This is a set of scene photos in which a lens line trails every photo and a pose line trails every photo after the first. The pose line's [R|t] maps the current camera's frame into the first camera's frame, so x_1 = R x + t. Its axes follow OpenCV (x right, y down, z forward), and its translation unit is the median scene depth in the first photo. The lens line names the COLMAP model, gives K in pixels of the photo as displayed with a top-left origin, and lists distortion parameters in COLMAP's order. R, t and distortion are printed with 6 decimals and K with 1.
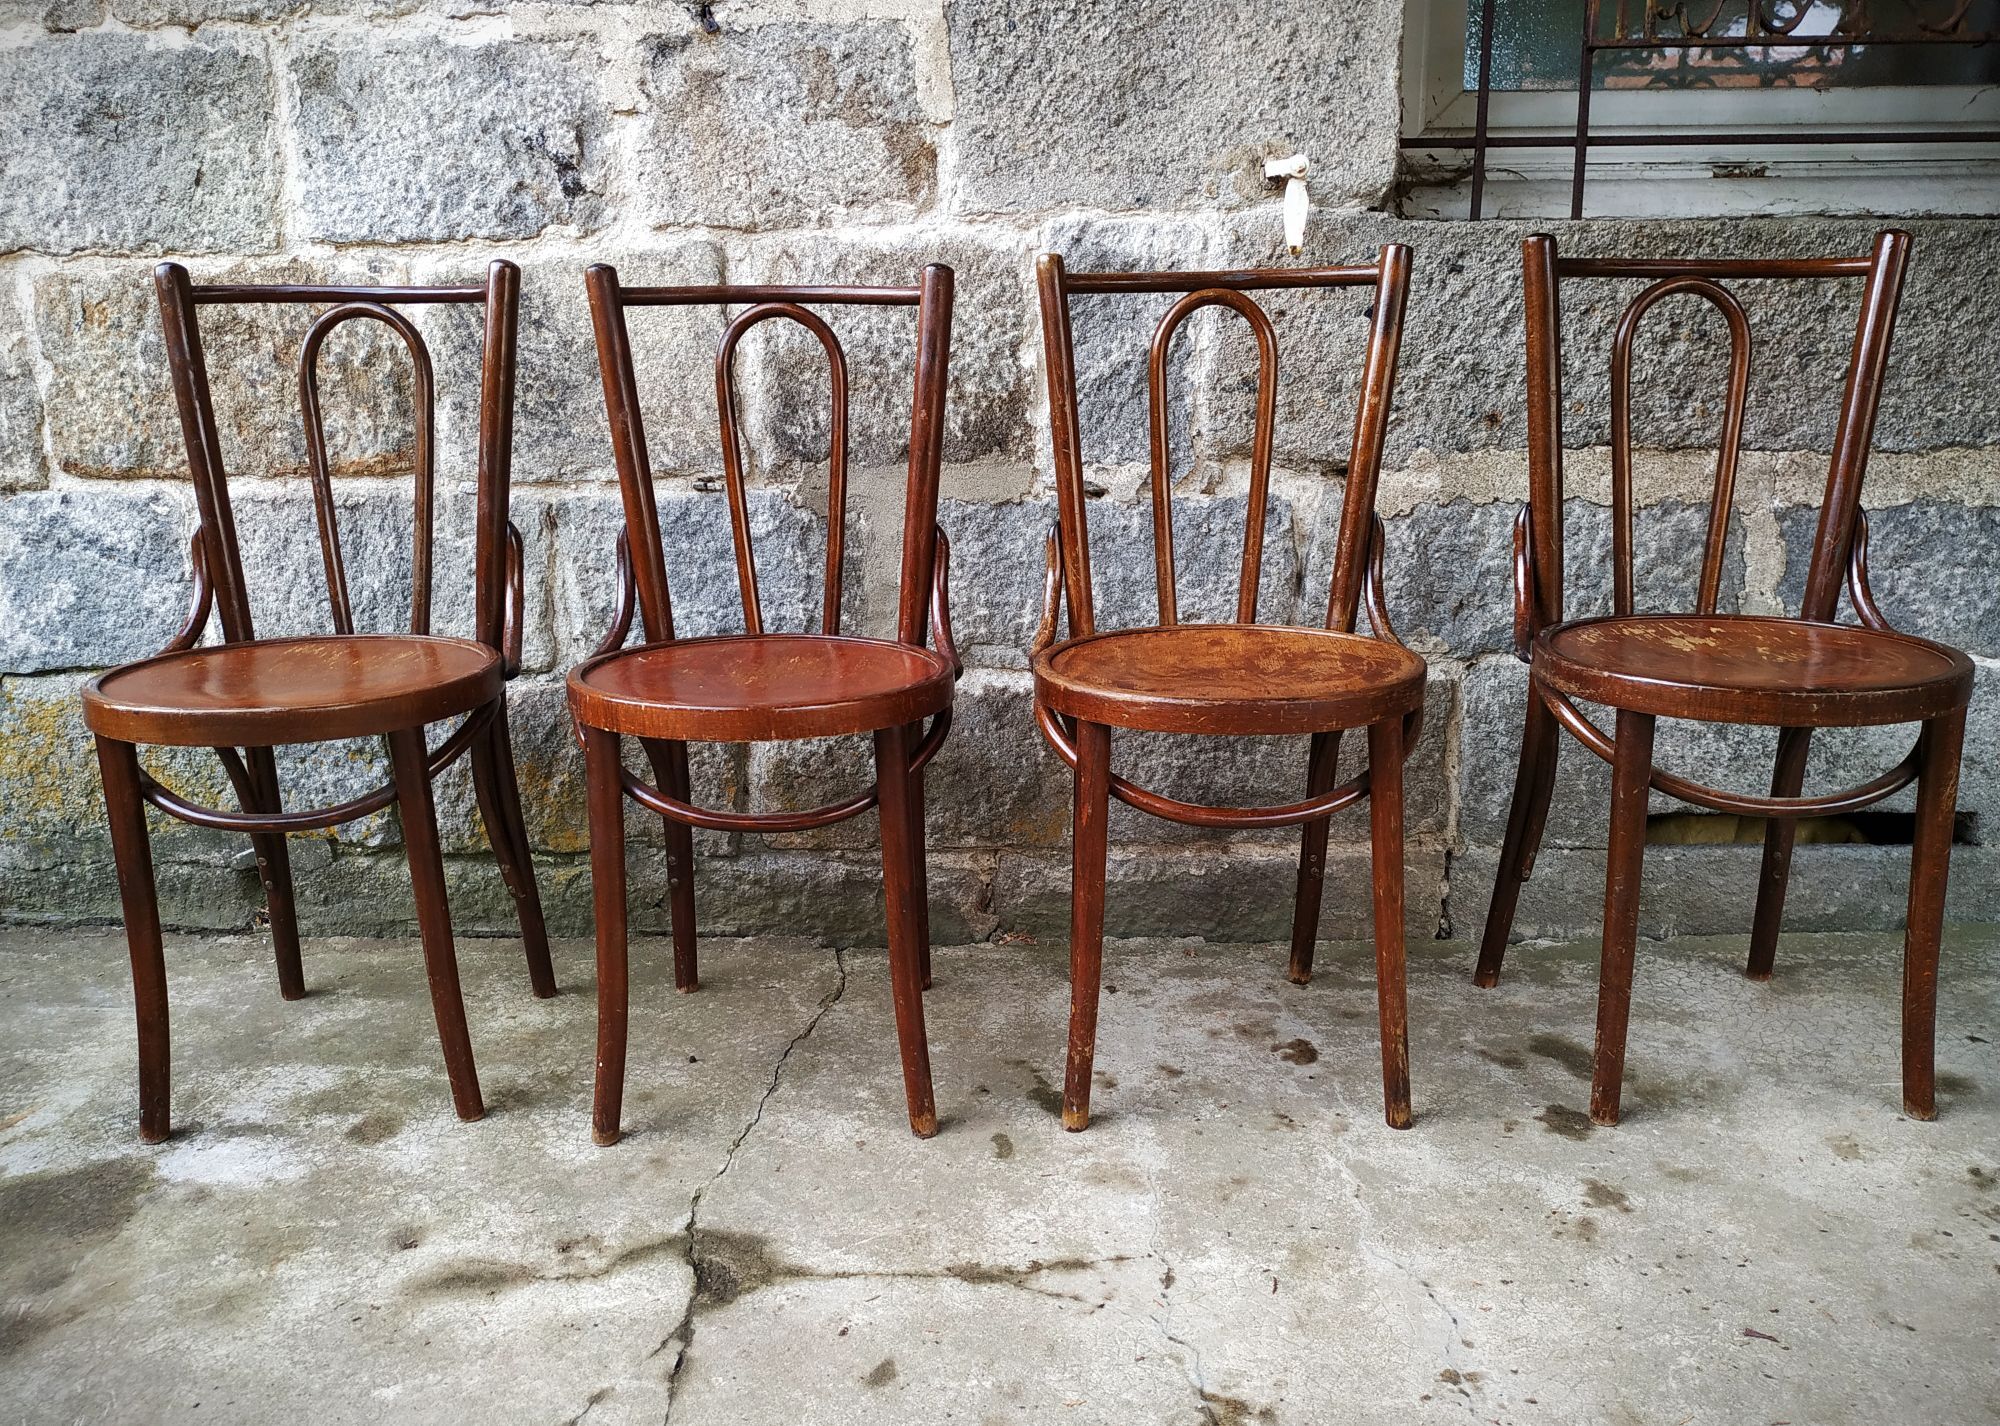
lens RADIAL K [[1466.5, 0, 989.4], [0, 1466.5, 750.1], [0, 0, 1]] dist [0.012120, -0.025470]
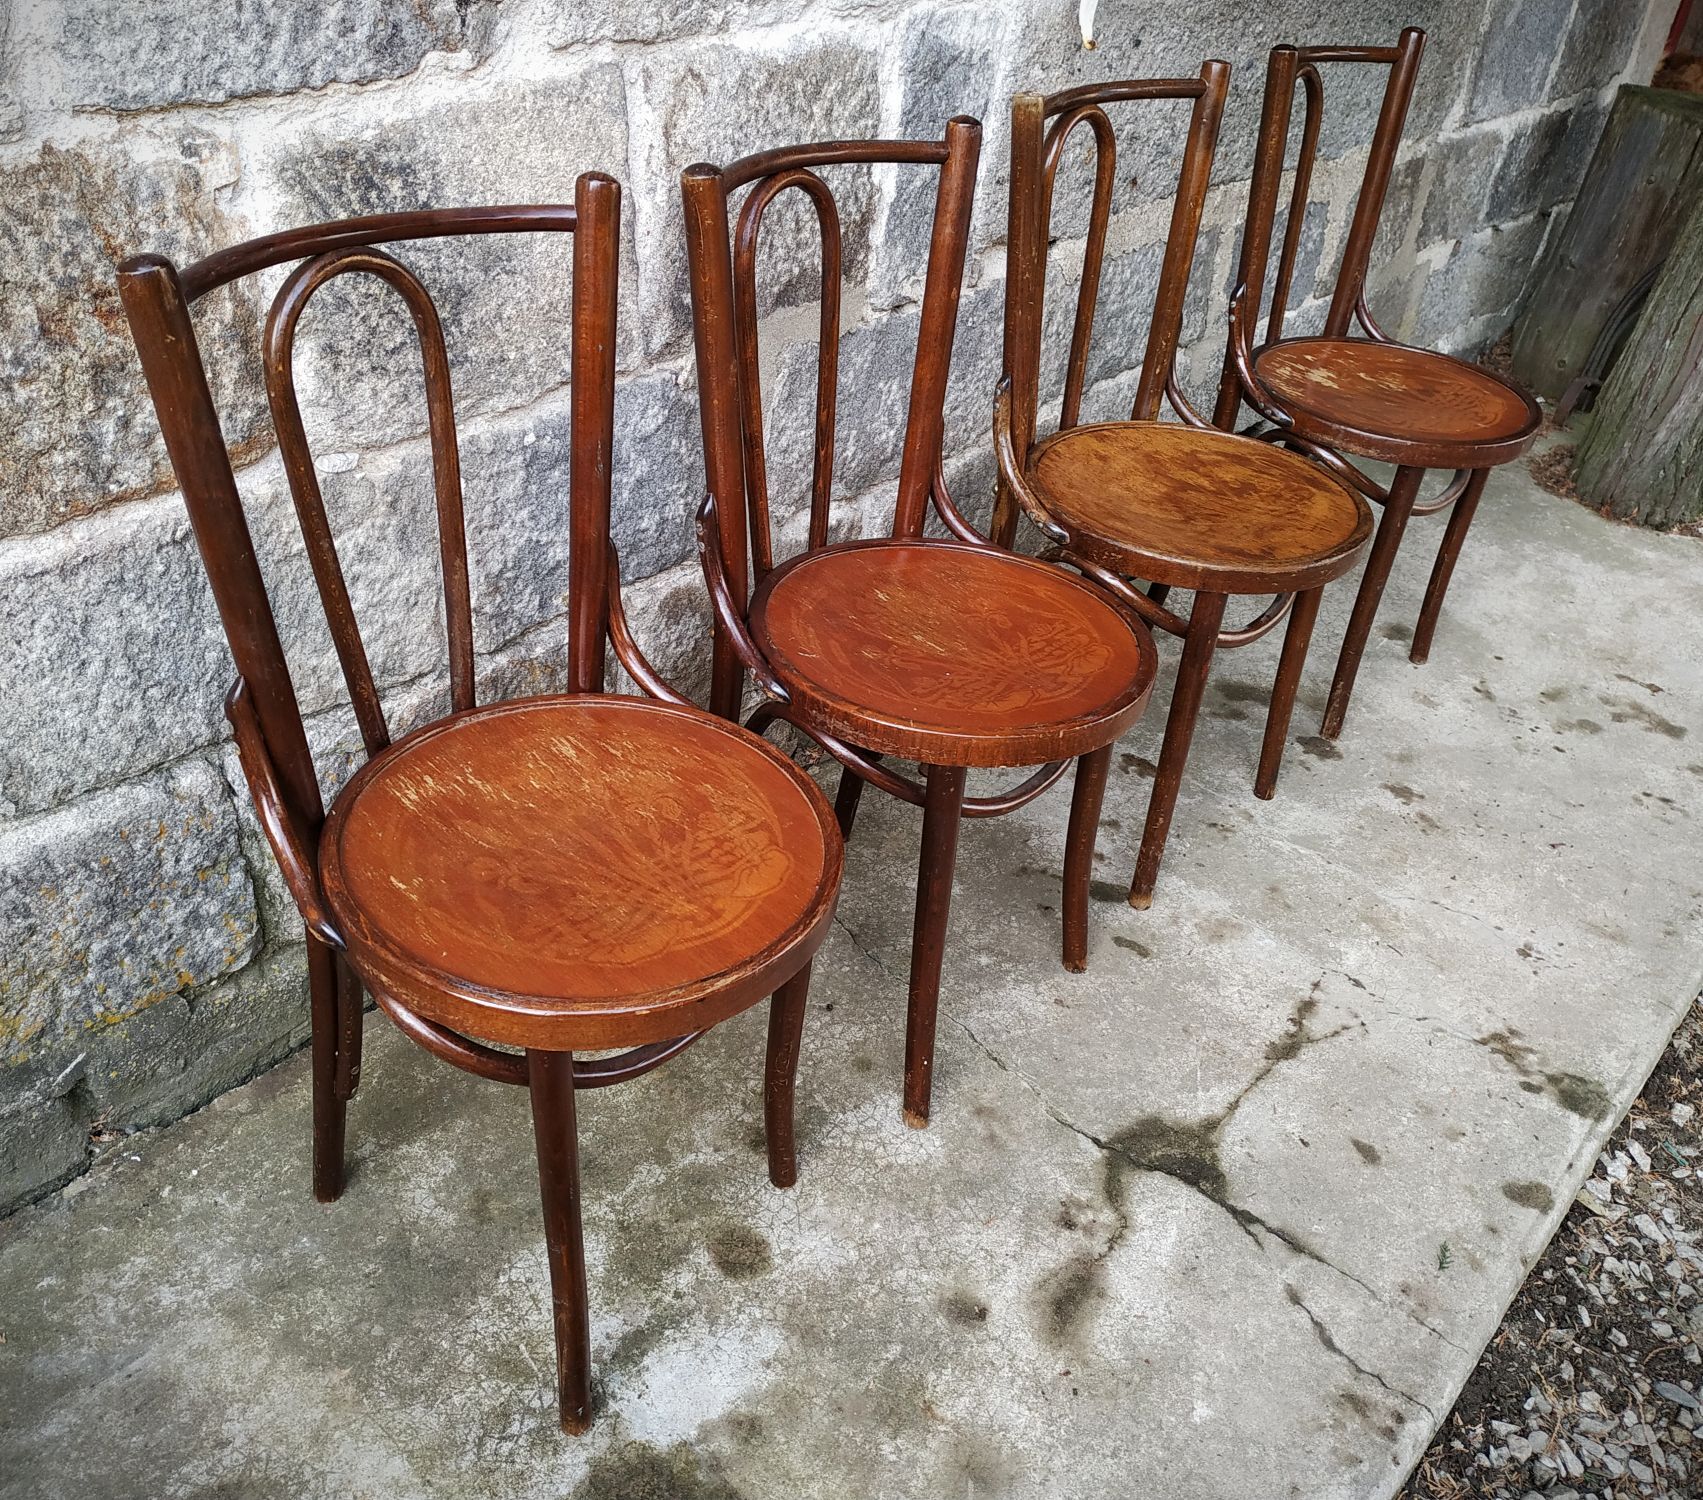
lens RADIAL K [[1457.4, 0, 751.6], [0, 1457.4, 763.4], [0, 0, 1]] dist [0.016371, -0.033279]
pose [[0.663417, -0.383157, 0.642704, -0.747606], [0.119215, 0.902097, 0.414740, -0.325189], [-0.738692, -0.198526, 0.644145, 0.411741]]
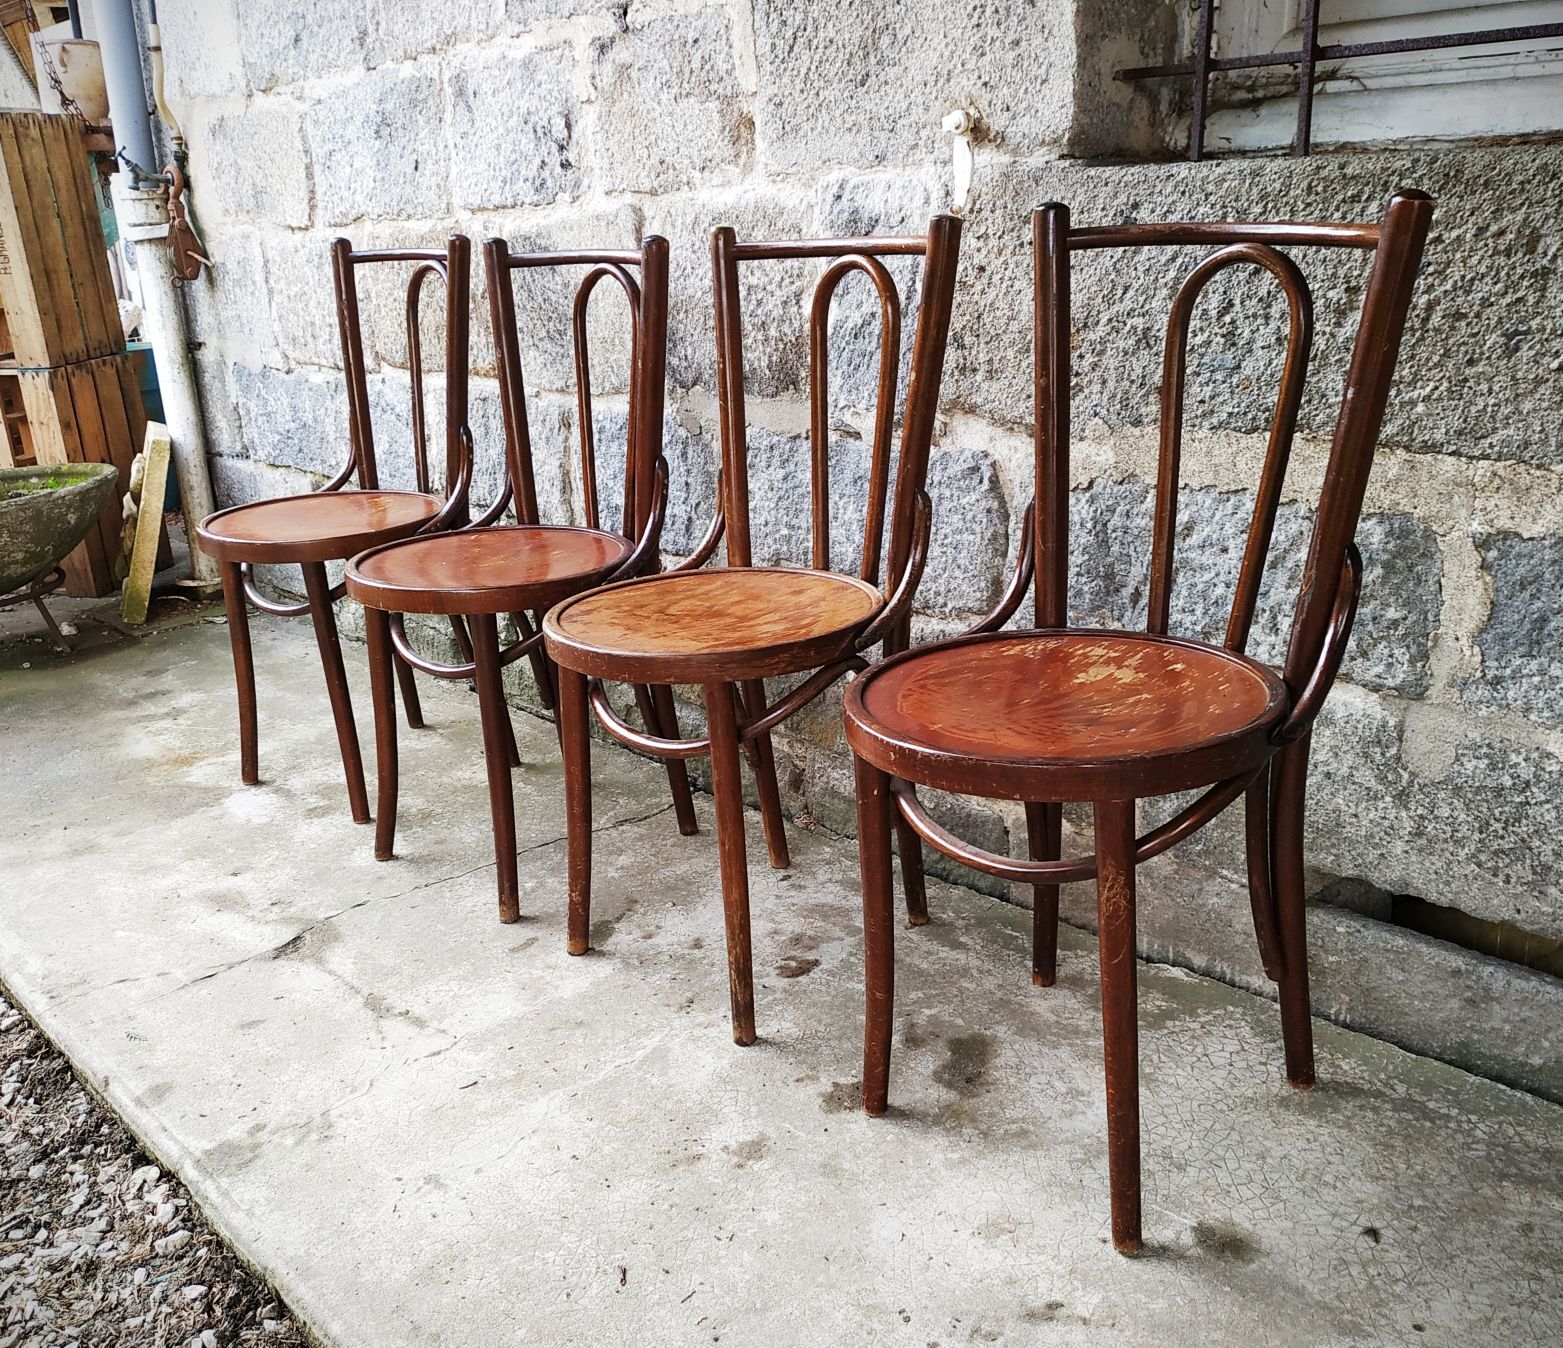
lens RADIAL K [[1466.1, 0, 795.7], [0, 1466.1, 762.1], [0, 0, 1]] dist [-0.000183, 0.000000]
pose [[0.699450, 0.236794, -0.674314, 0.851312], [-0.146553, 0.970988, 0.188958, -0.143595], [0.699494, -0.033344, 0.713860, 0.199064]]
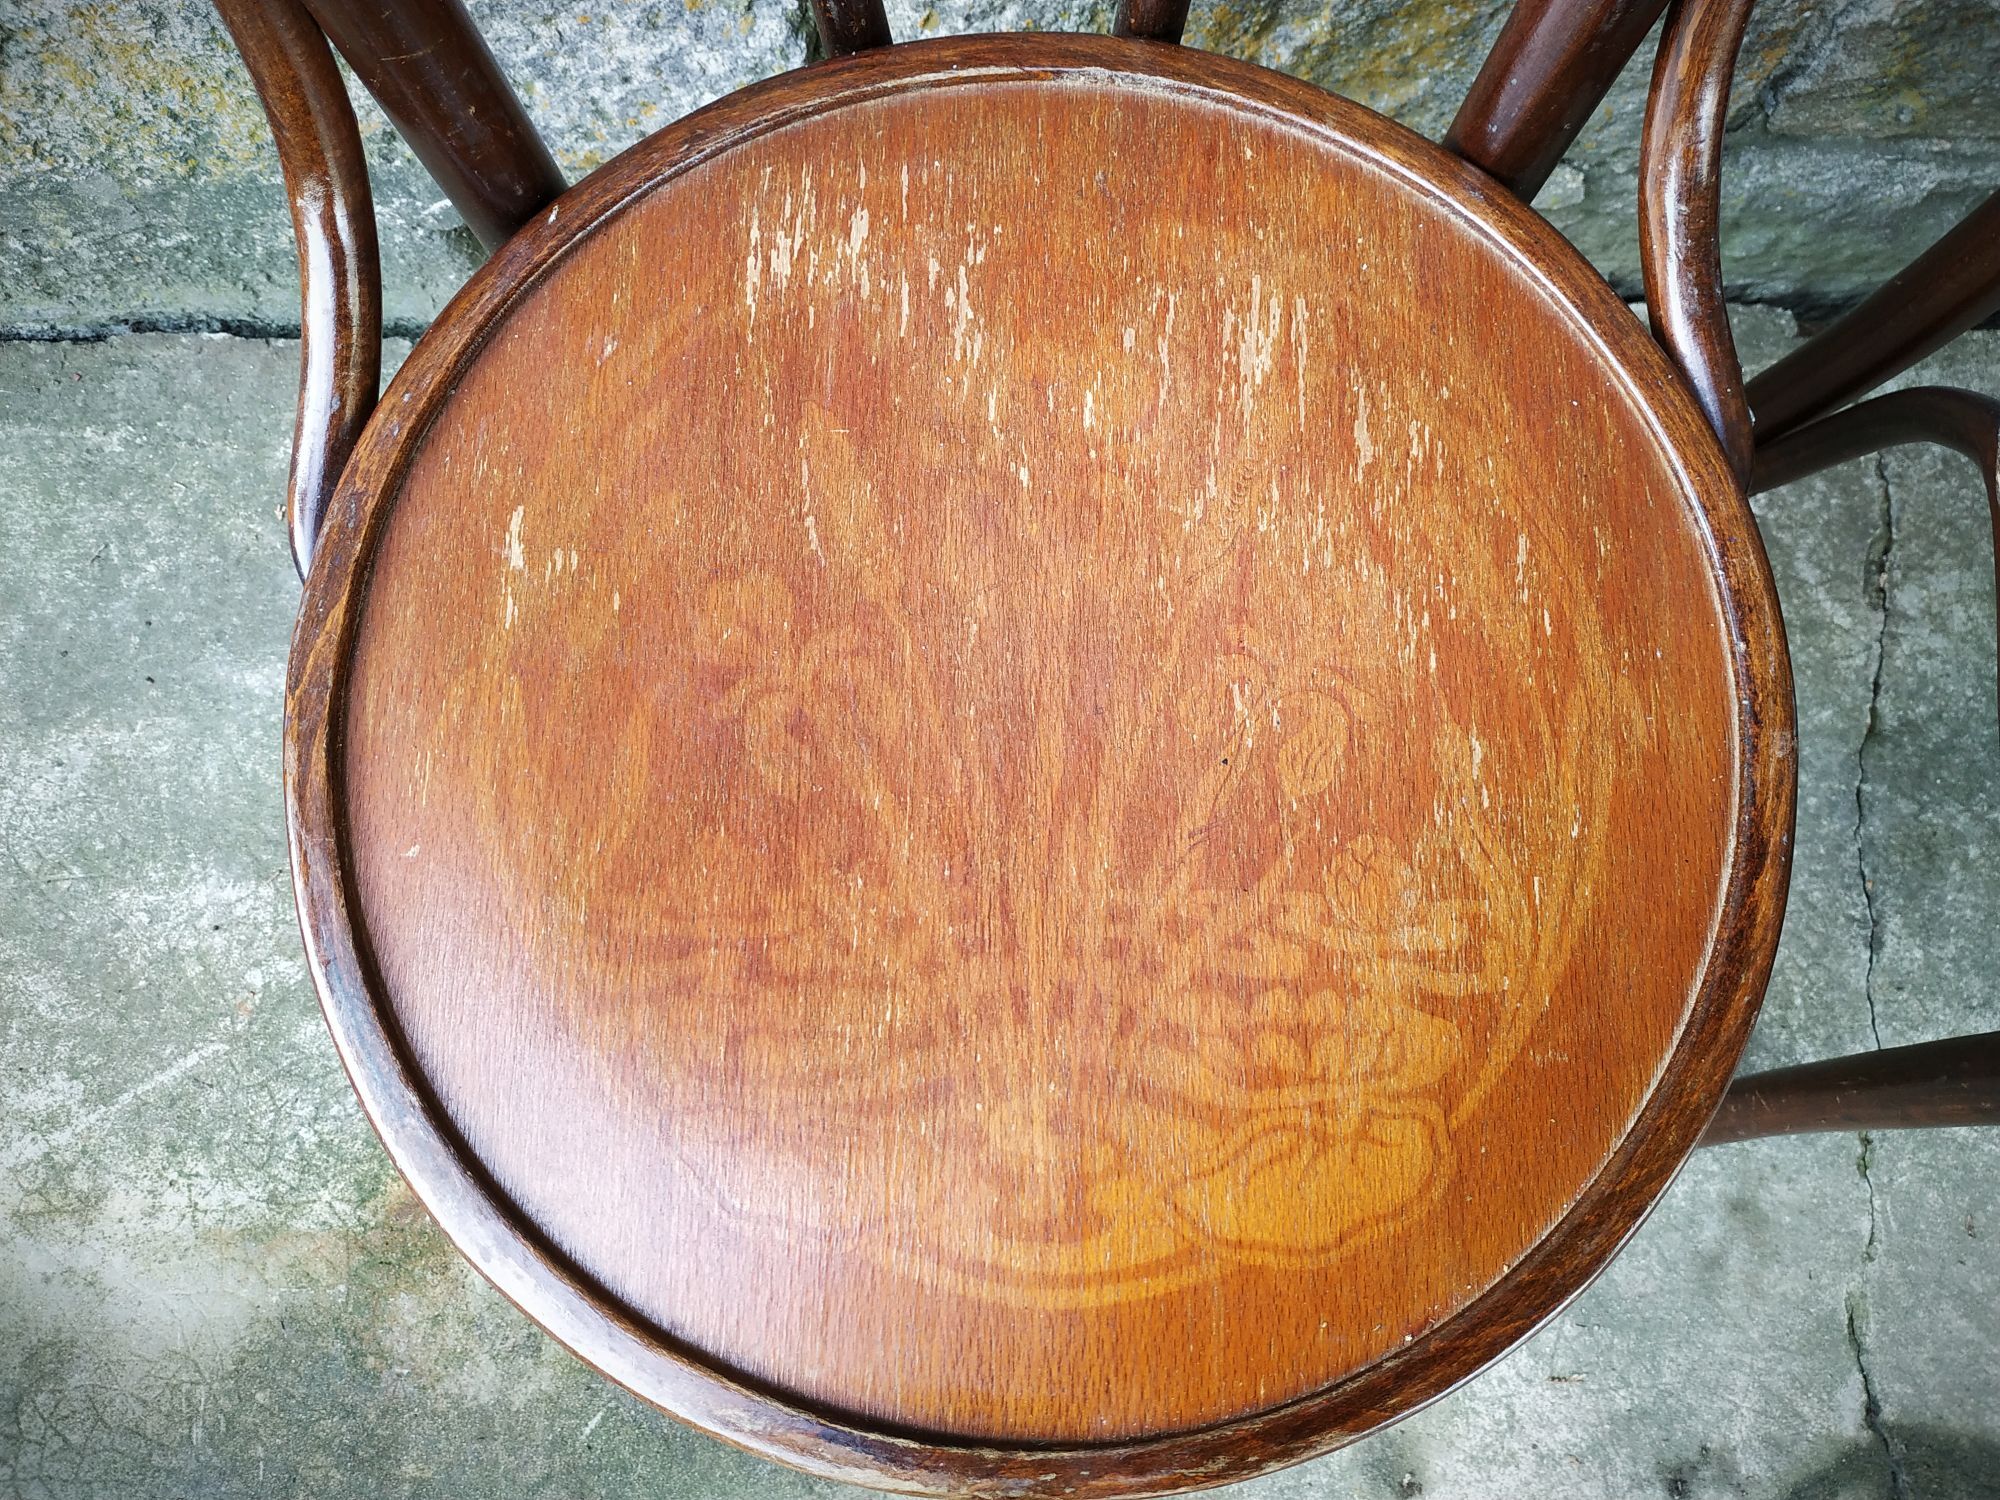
lens RADIAL K [[1463.5, 0, 986.0], [0, 1463.5, 764.6], [0, 0, 1]] dist [0.017726, -0.033040]
pose [[0.998688, -0.051195, 0.000986, -0.411148], [0.021747, 0.441489, 0.897003, -0.238070], [-0.046357, -0.895805, 0.442023, 0.756611]]
